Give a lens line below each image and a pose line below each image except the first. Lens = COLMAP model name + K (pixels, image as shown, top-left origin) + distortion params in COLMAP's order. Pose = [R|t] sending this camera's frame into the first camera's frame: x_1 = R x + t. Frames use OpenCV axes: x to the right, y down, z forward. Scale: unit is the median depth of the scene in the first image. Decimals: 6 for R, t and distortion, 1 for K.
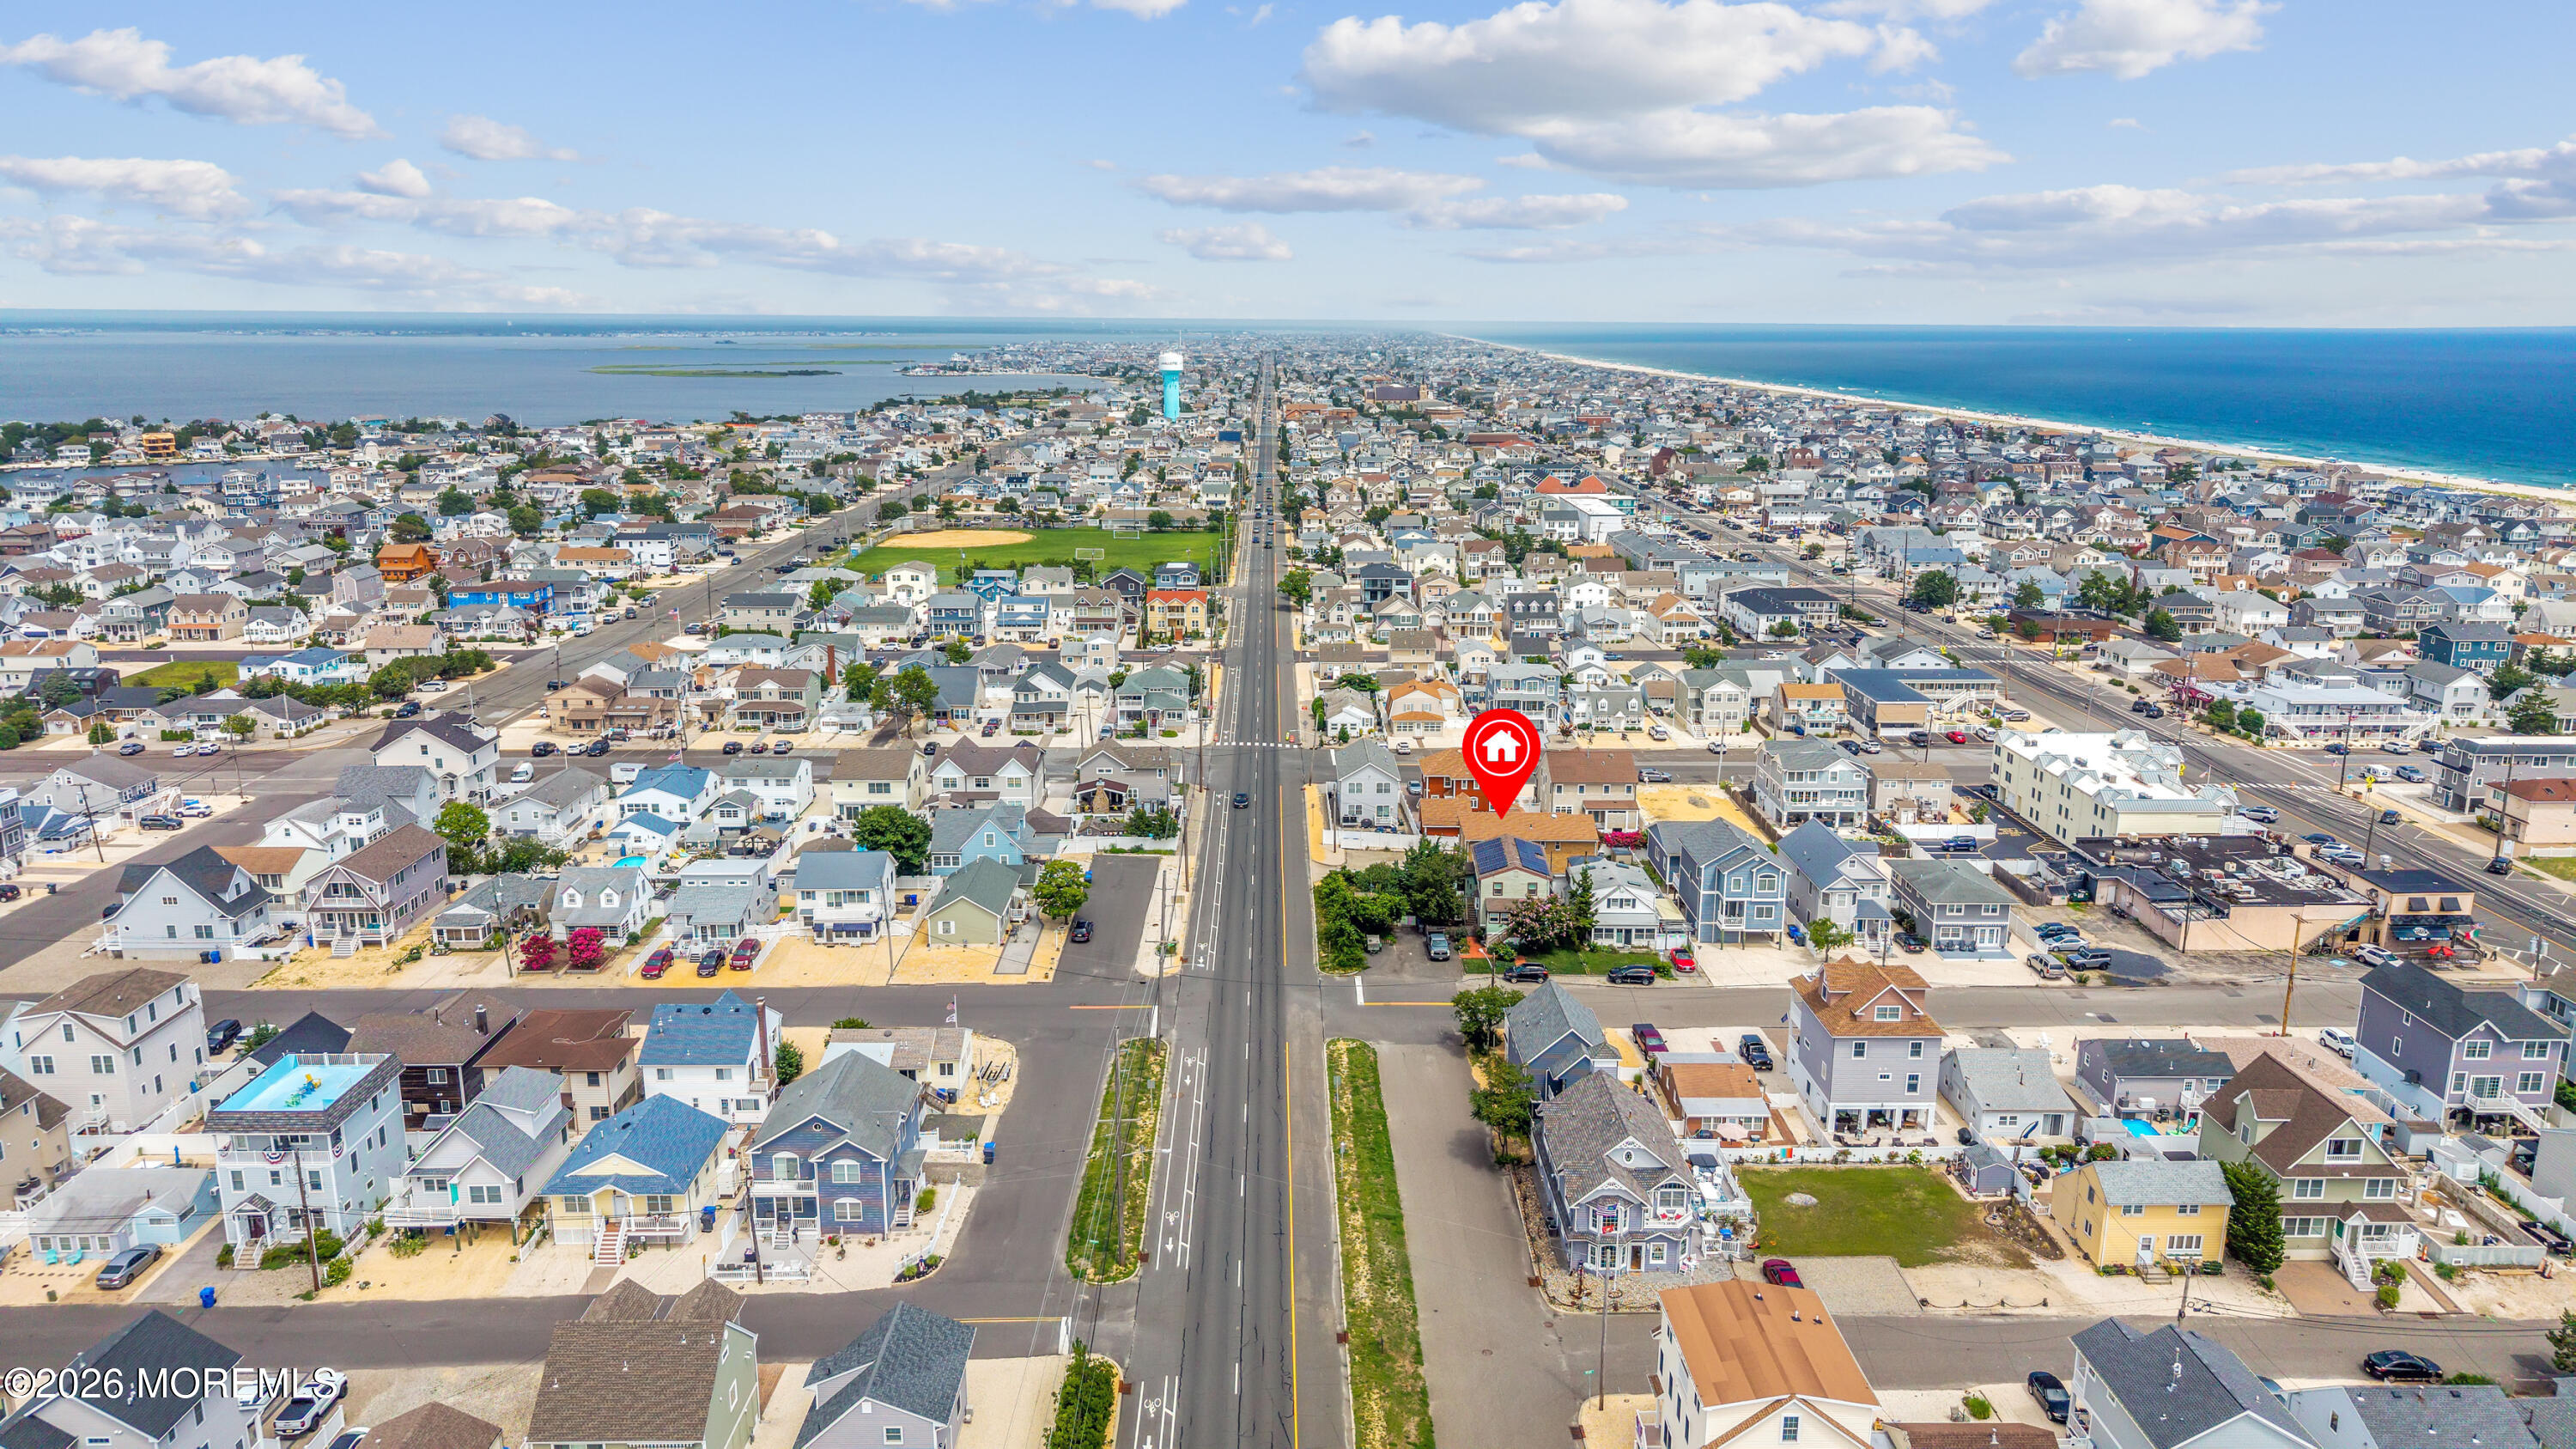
lens RADIAL K [[1696.4, 0, 1292.5], [0, 1696.4, 780.2], [0, 0, 1]] dist [0.068157, -0.086731]
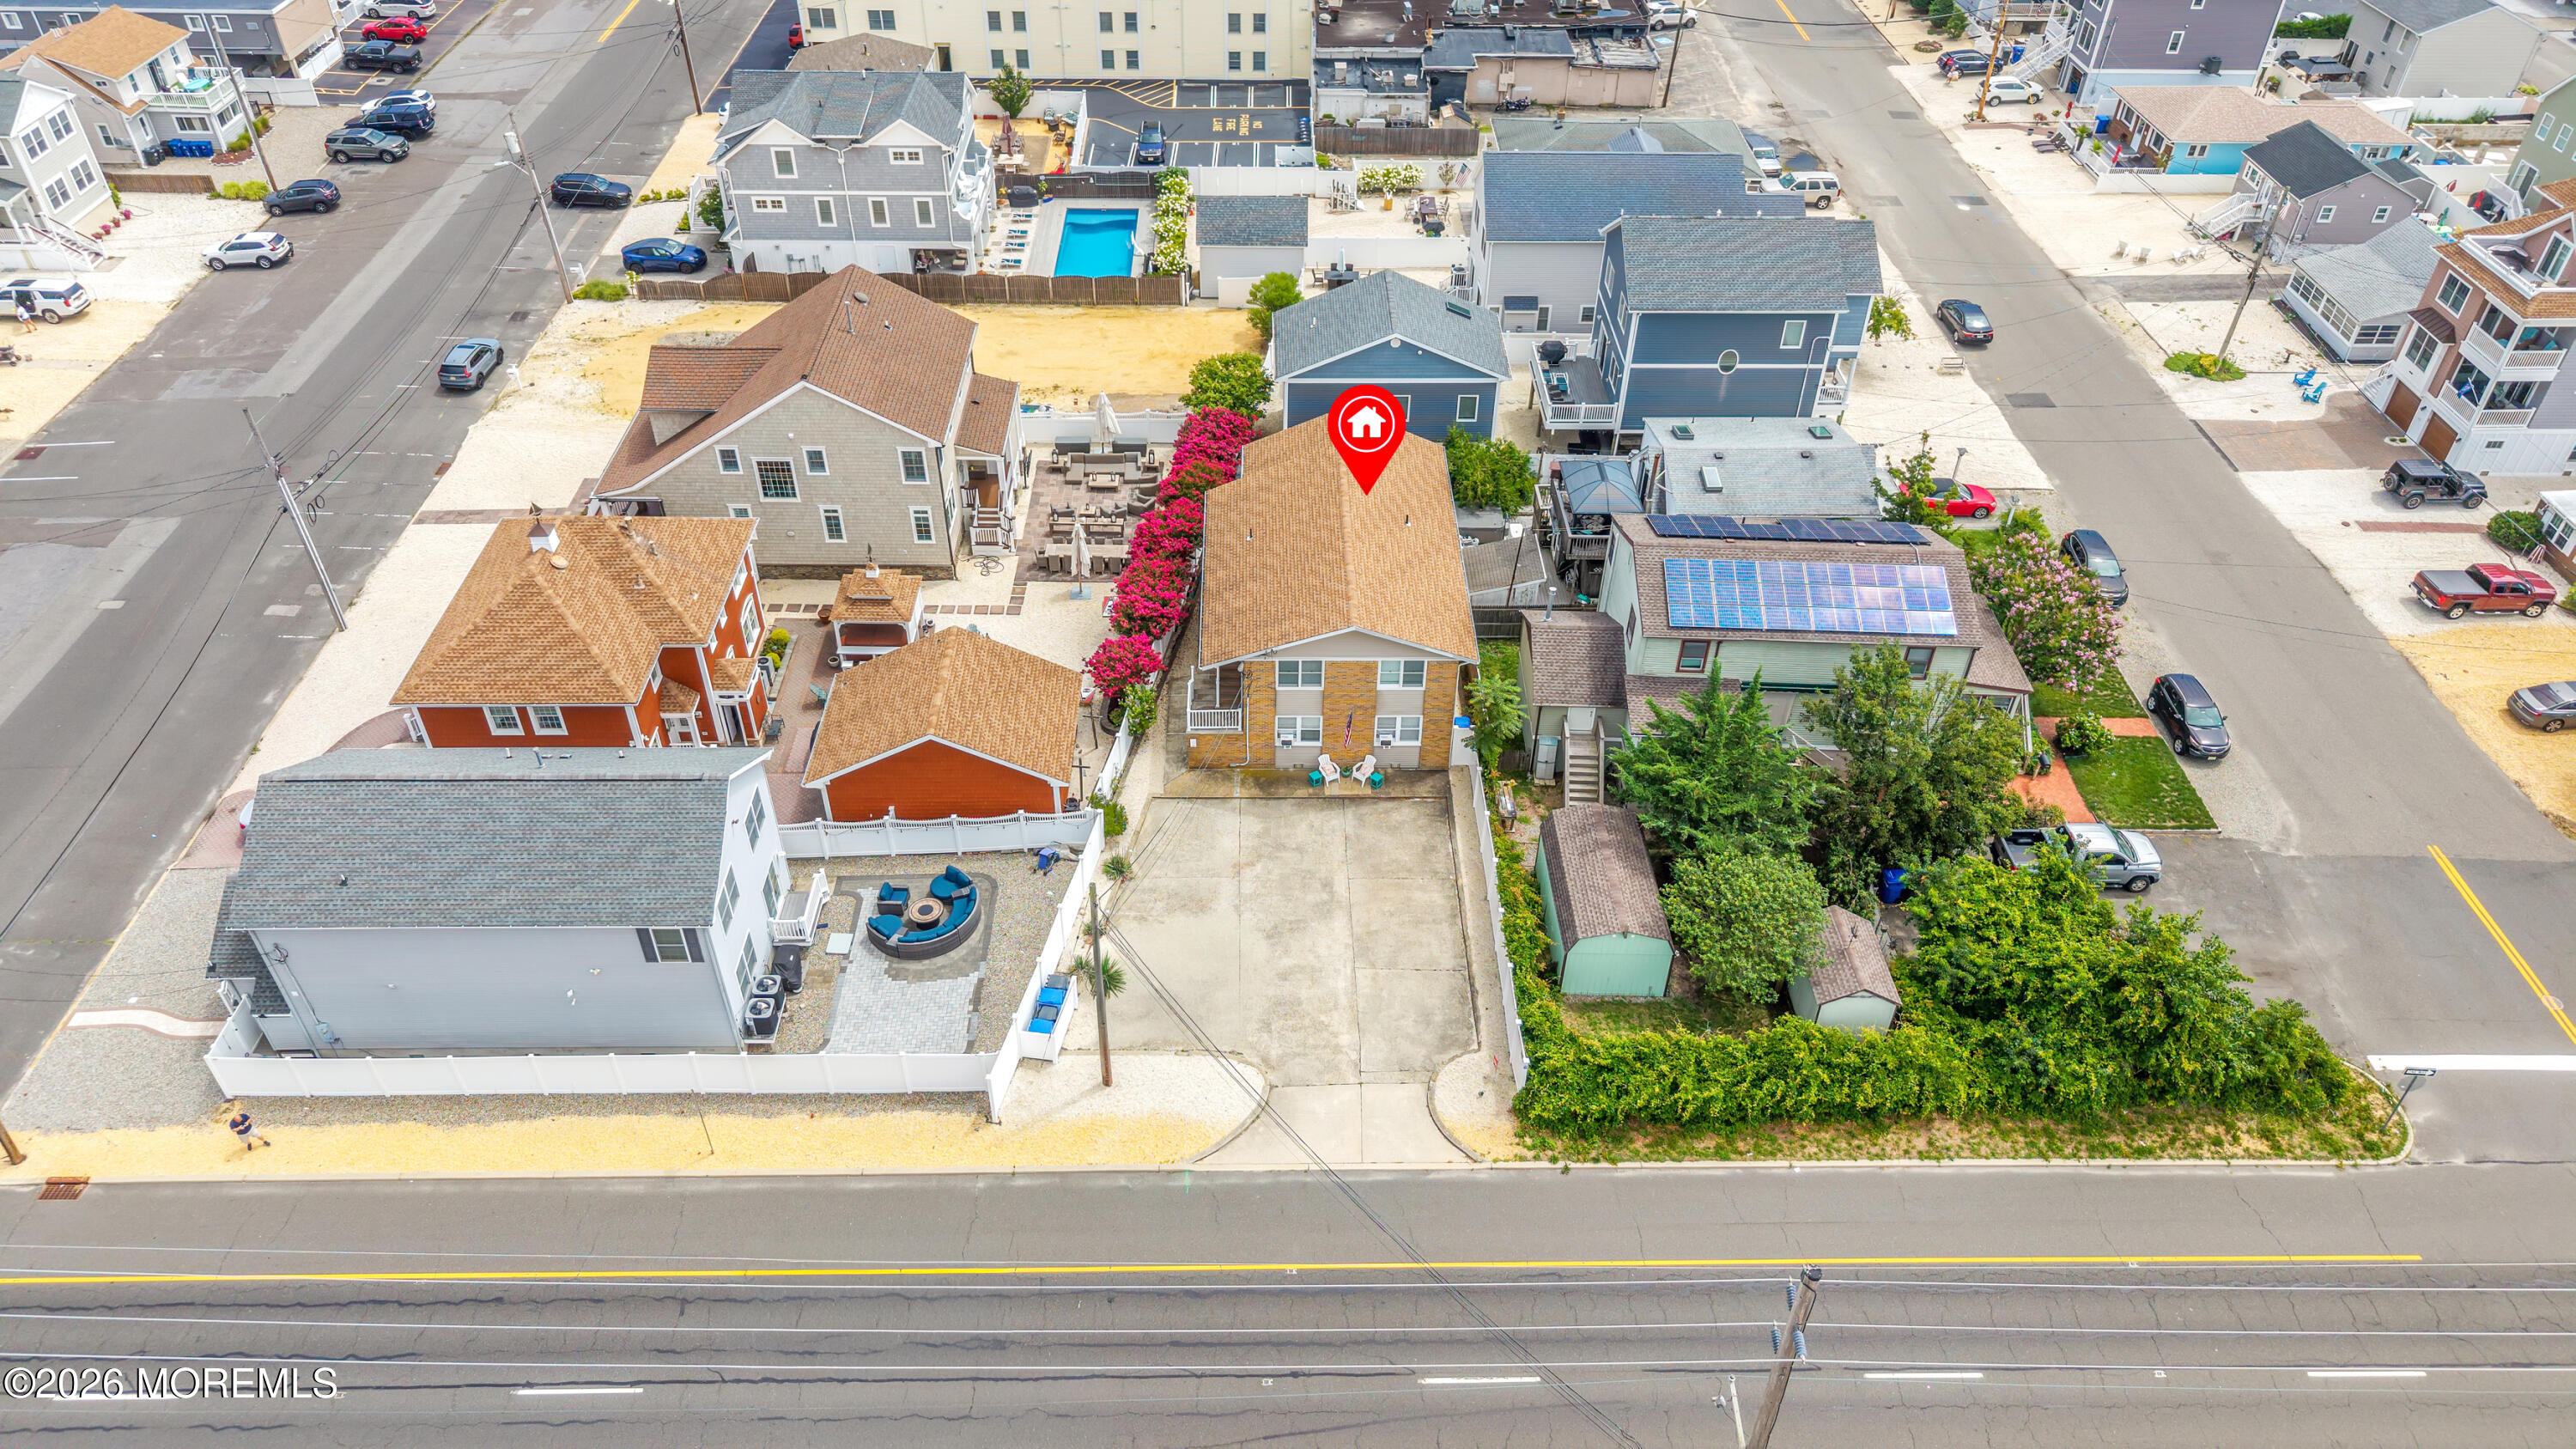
lens RADIAL K [[1716.3, 0, 1288.0], [0, 1716.3, 724.5], [0, 0, 1]] dist [0.004243, -0.000715]
pose [[-0.001732, -0.639165, 0.769068, -0.134897], [0.248389, 0.744691, 0.619465, -0.146335], [-0.968659, 0.192101, 0.157472, 0.903157]]
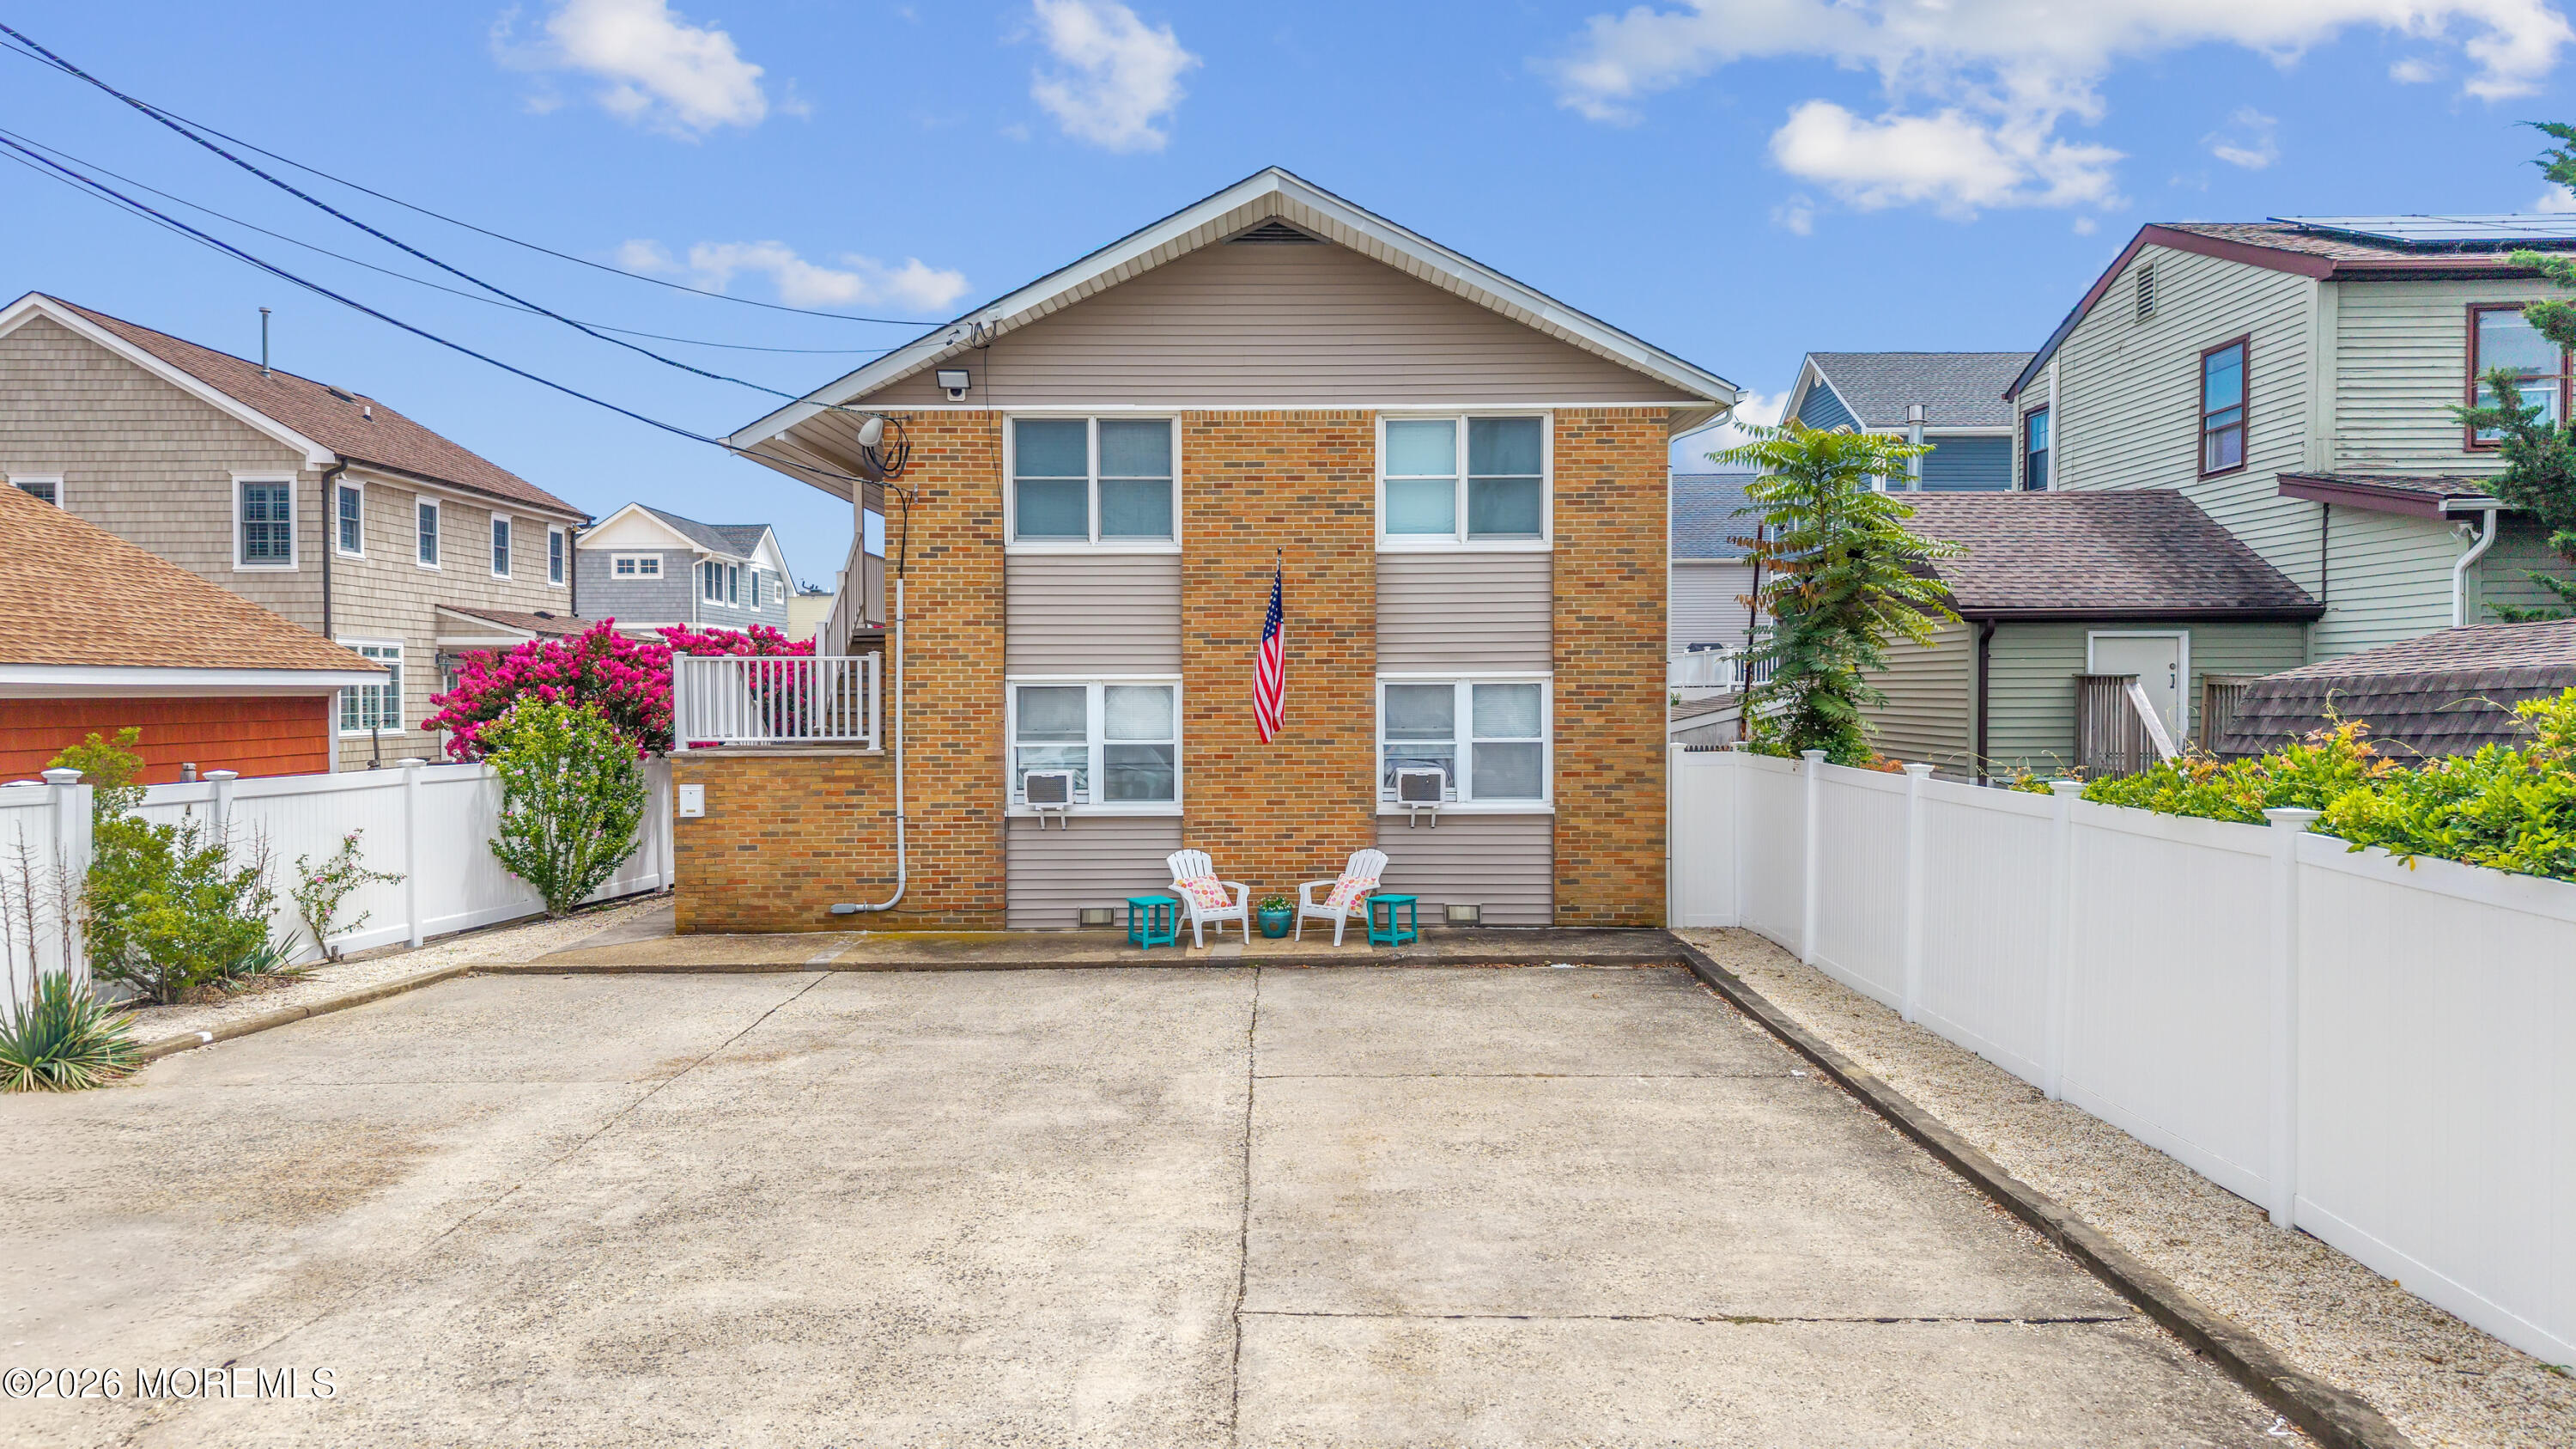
lens RADIAL K [[1713.1, 0, 1288.0], [0, 1713.1, 724.5], [0, 0, 1]] dist [0.054394, -0.092110]
pose [[0.011223, -0.025499, 0.999612, 0.014273], [0.264473, 0.964151, 0.021625, 0.039969], [-0.964328, 0.264128, 0.017565, 0.938191]]
